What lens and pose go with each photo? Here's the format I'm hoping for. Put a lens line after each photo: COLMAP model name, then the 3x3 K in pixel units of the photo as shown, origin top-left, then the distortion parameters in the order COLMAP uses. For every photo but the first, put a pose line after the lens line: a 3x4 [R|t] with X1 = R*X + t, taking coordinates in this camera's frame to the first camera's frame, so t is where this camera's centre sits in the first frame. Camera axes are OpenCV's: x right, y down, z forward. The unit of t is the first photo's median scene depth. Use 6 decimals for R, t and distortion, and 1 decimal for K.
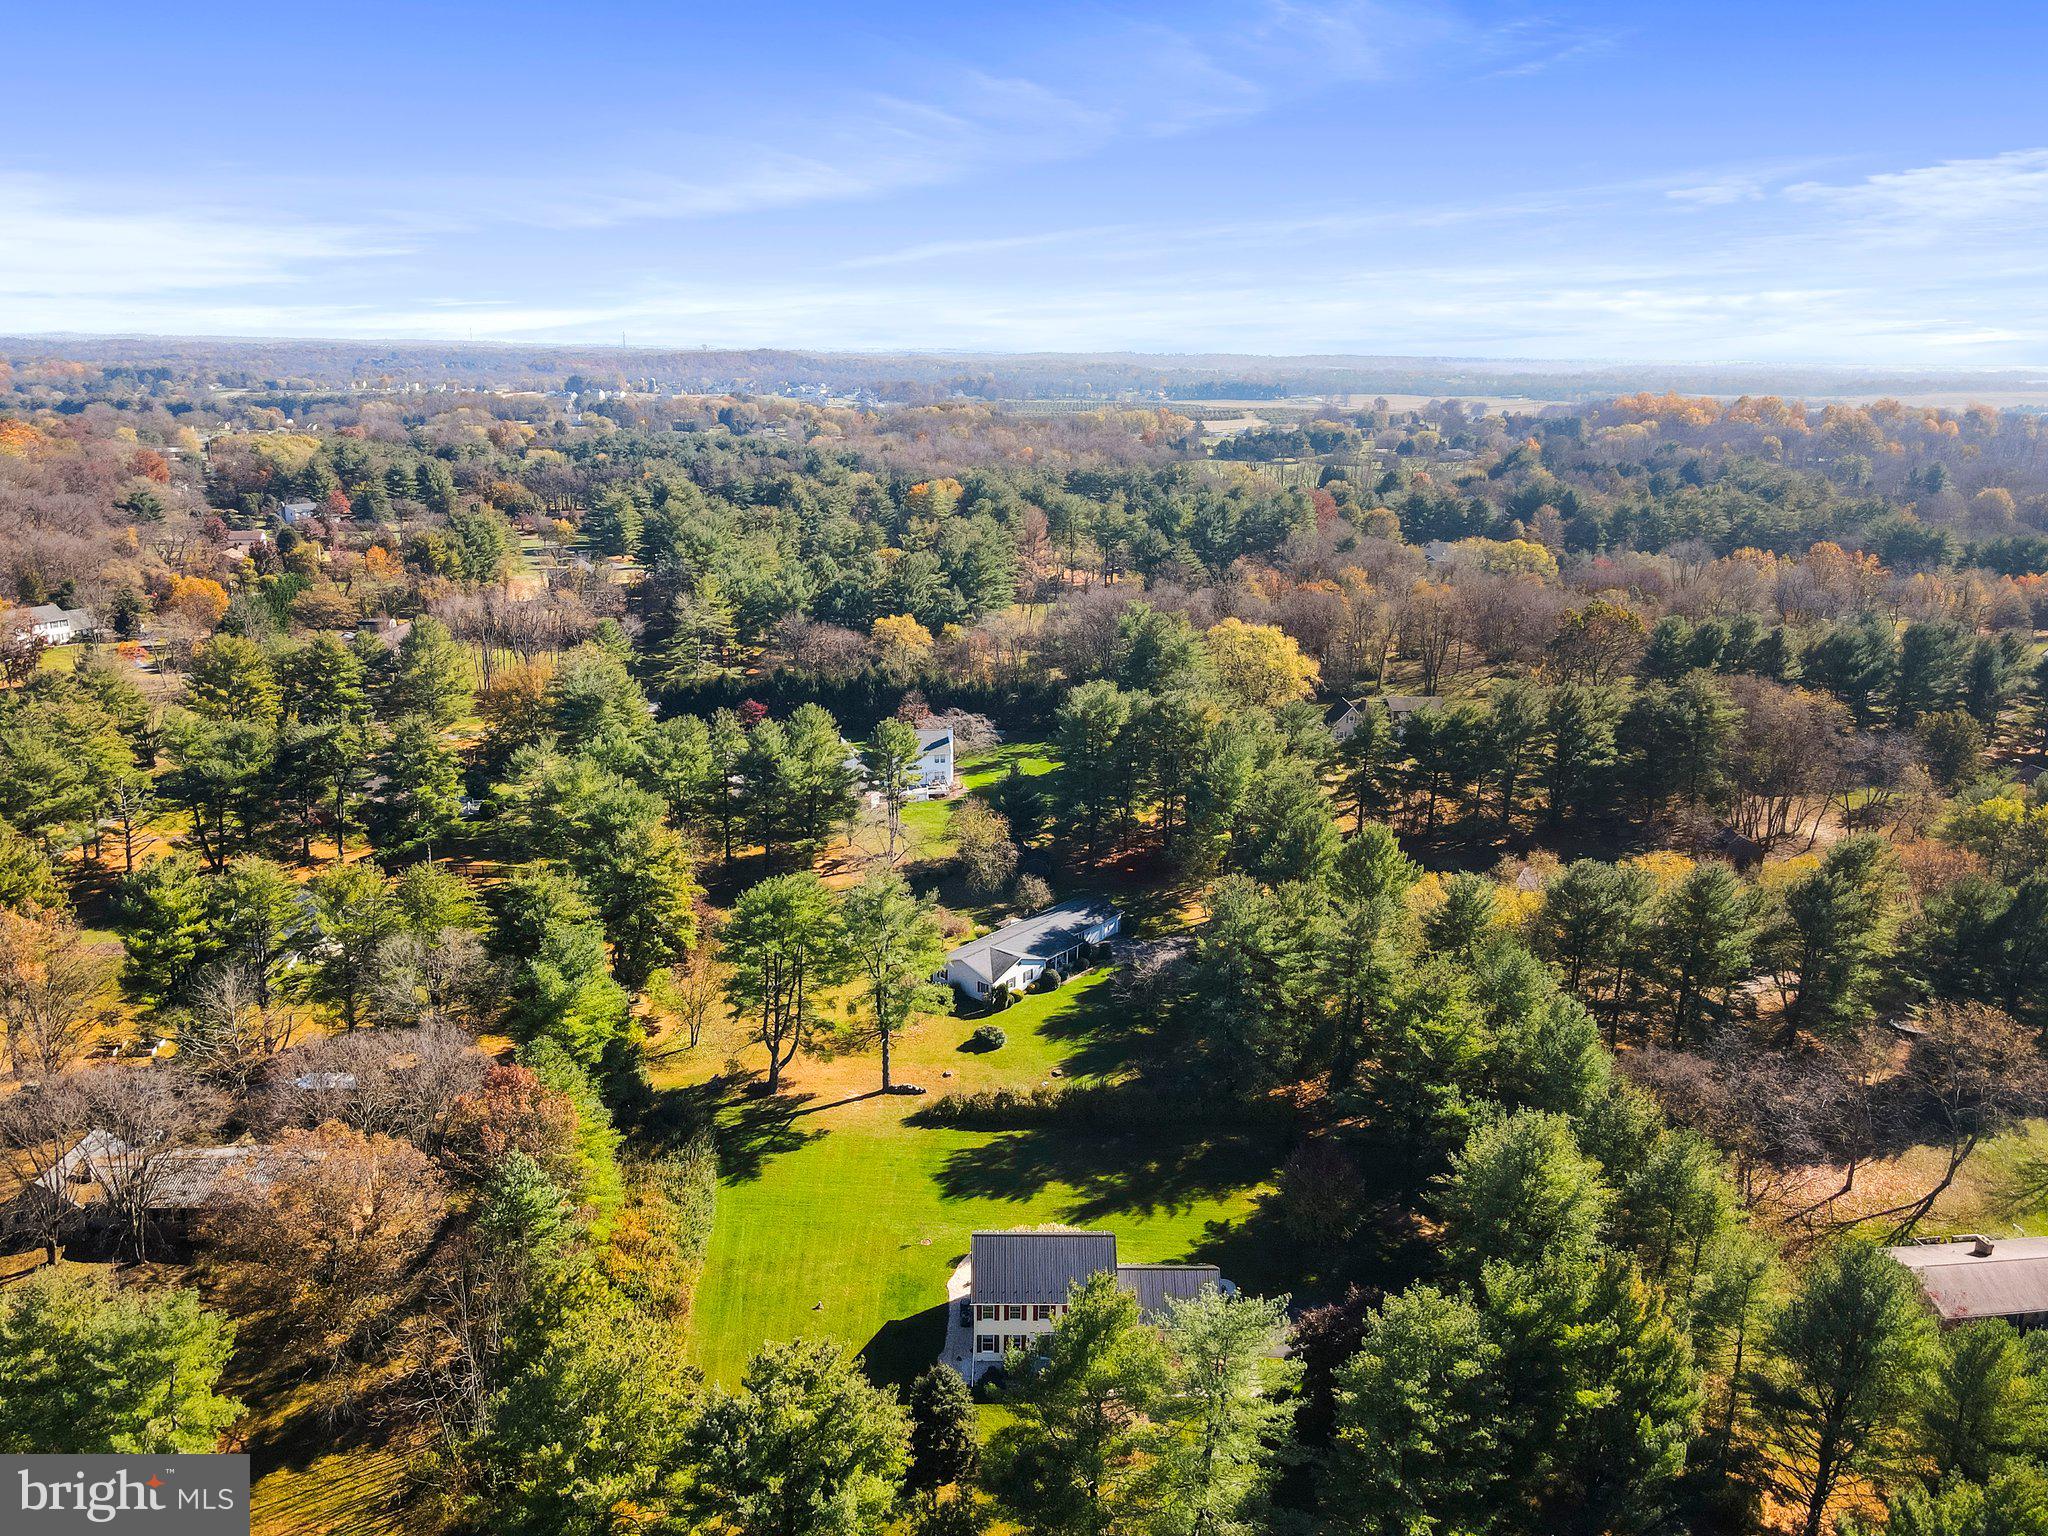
lens RADIAL K [[1525.1, 0, 1005.2], [0, 1525.1, 704.1], [0, 0, 1]] dist [0.050312, 0.007976]
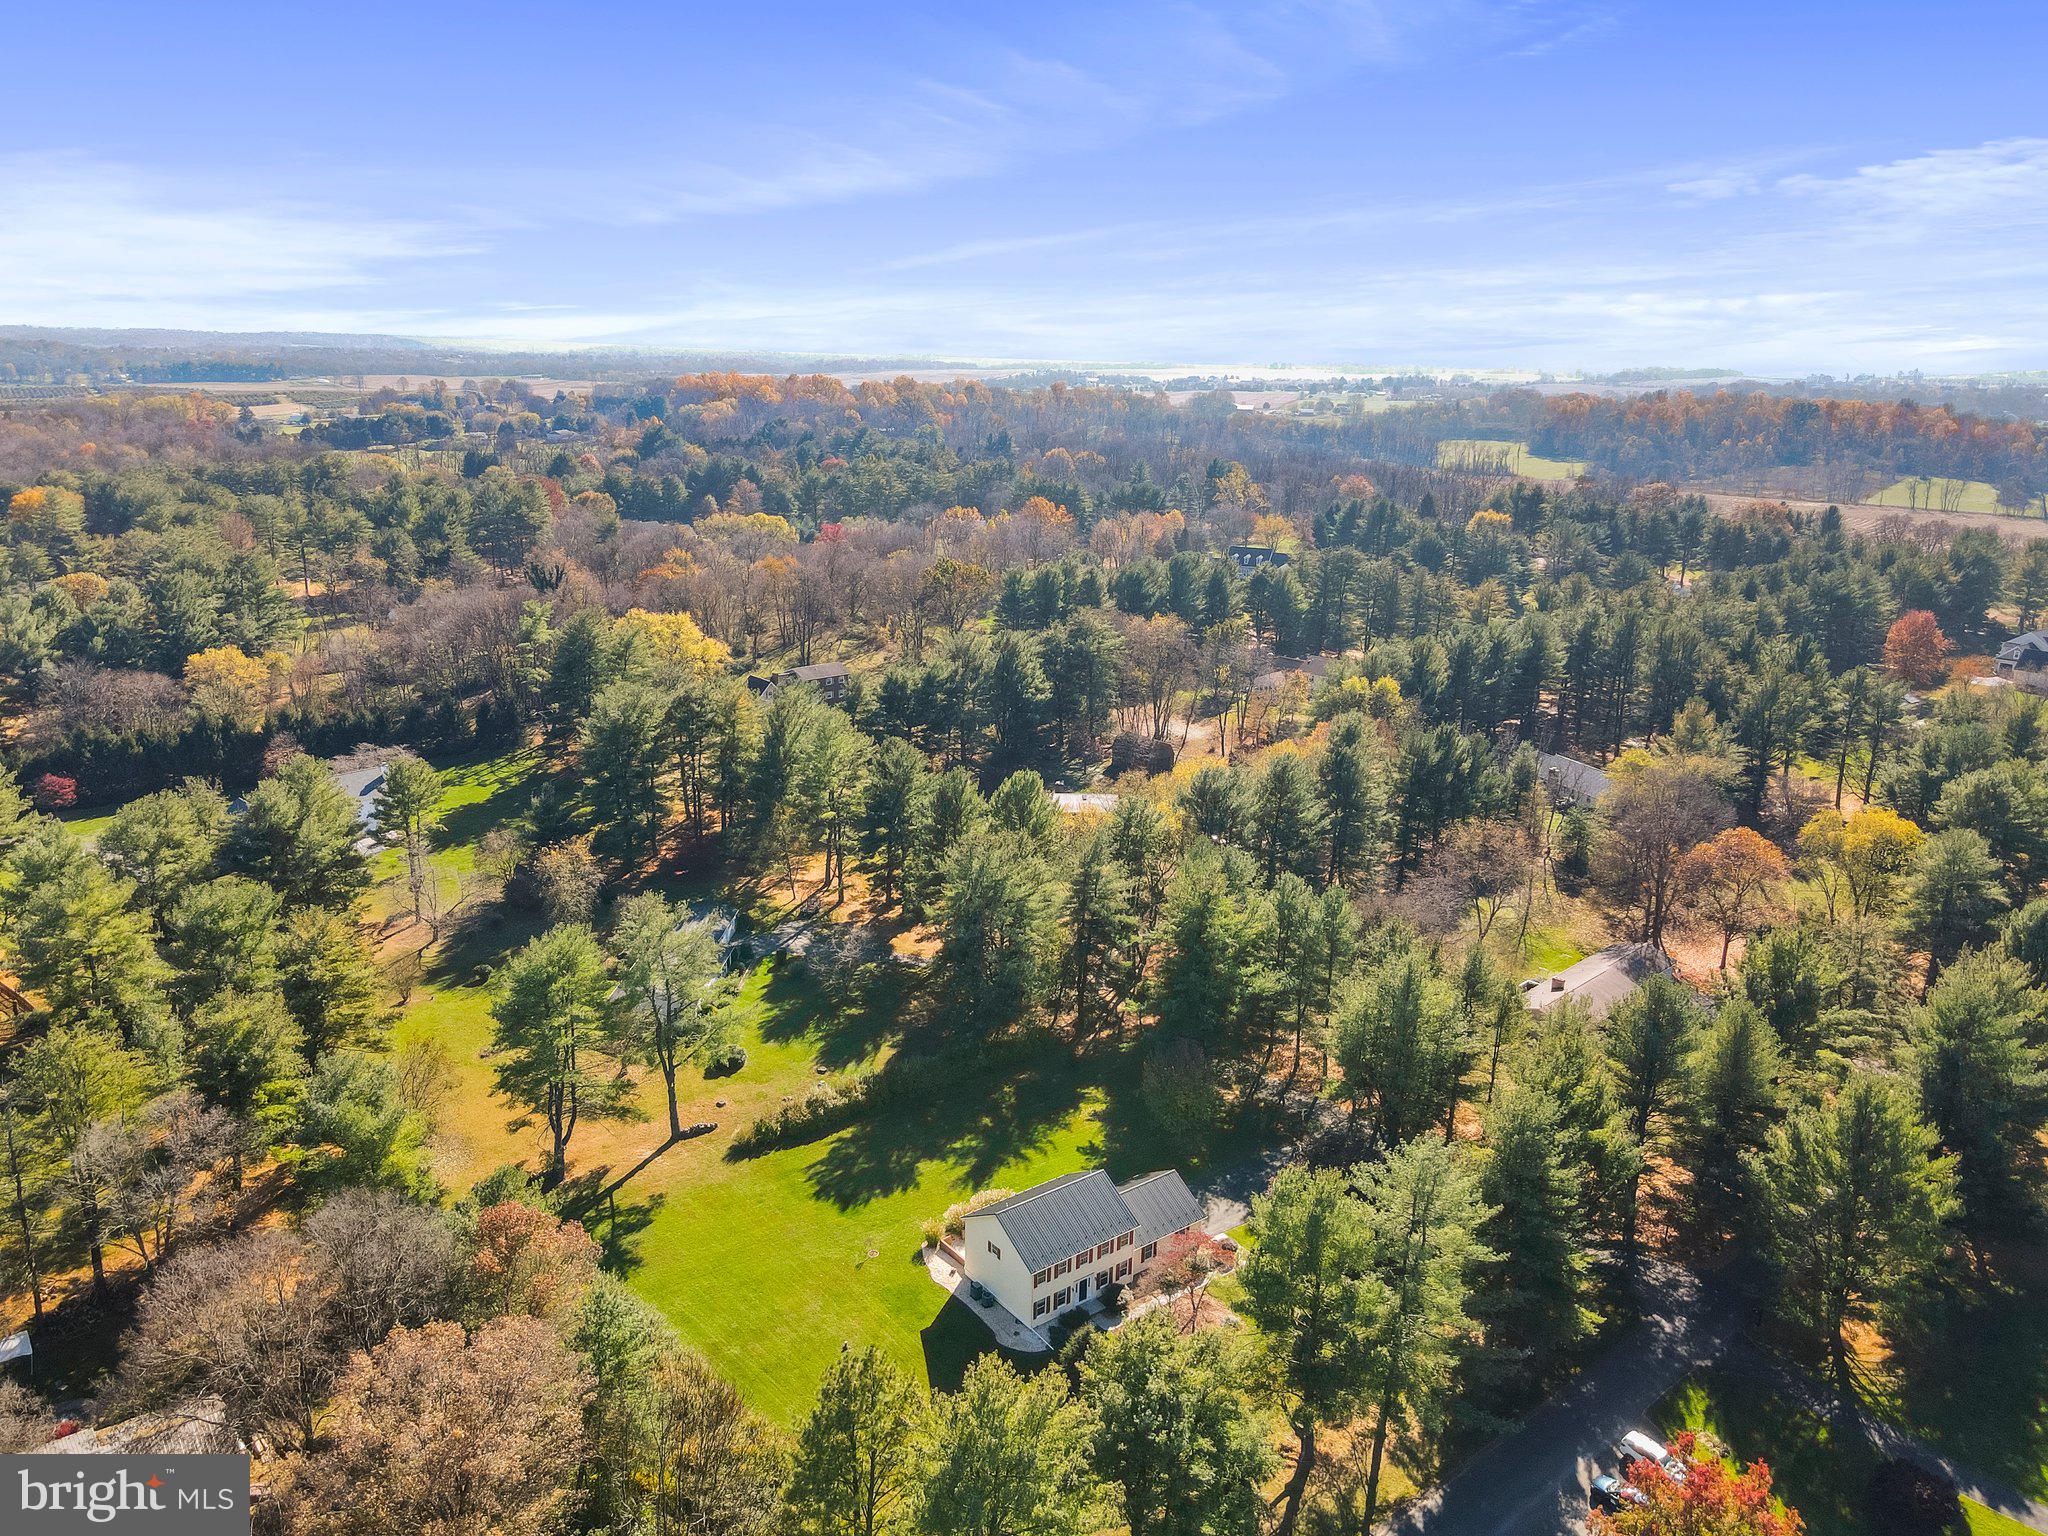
lens RADIAL K [[1525.1, 0, 1005.2], [0, 1525.1, 704.1], [0, 0, 1]] dist [0.050312, 0.007976]
pose [[0.813025, -0.142098, 0.564623, -0.415390], [0.133904, 0.989400, 0.056187, -0.035840], [-0.566622, 0.029924, 0.823434, 0.111169]]
